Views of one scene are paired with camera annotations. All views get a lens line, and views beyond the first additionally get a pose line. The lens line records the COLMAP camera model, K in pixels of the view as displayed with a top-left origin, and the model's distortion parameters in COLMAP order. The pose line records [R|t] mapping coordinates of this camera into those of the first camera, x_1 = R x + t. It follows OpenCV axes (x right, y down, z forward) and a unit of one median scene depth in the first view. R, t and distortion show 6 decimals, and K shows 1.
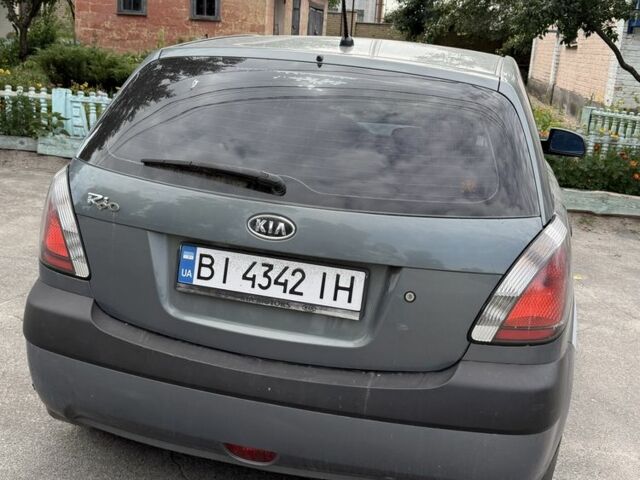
lens RADIAL K [[818.5, 0, 340.3], [0, 818.5, 239.6], [0, 0, 1]] dist [0.270010, -0.738242]
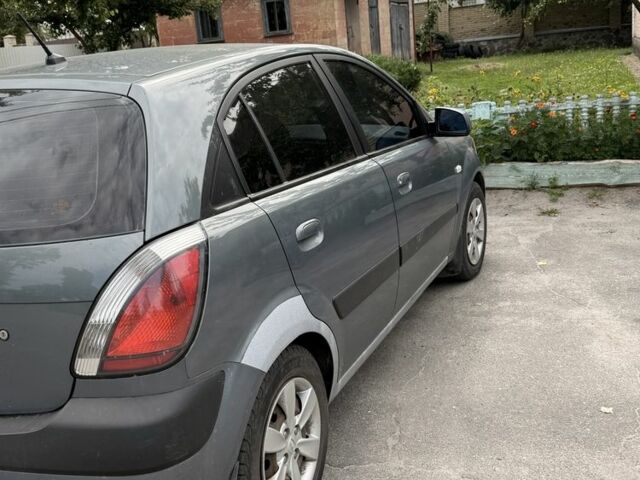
lens RADIAL K [[818.5, 0, 340.3], [0, 818.5, 239.6], [0, 0, 1]] dist [0.270010, -0.738242]
pose [[0.965881, -0.106930, -0.235881, 0.233931], [0.107496, 0.994150, -0.010498, 0.005006], [0.235623, -0.015217, 0.971725, 0.061863]]
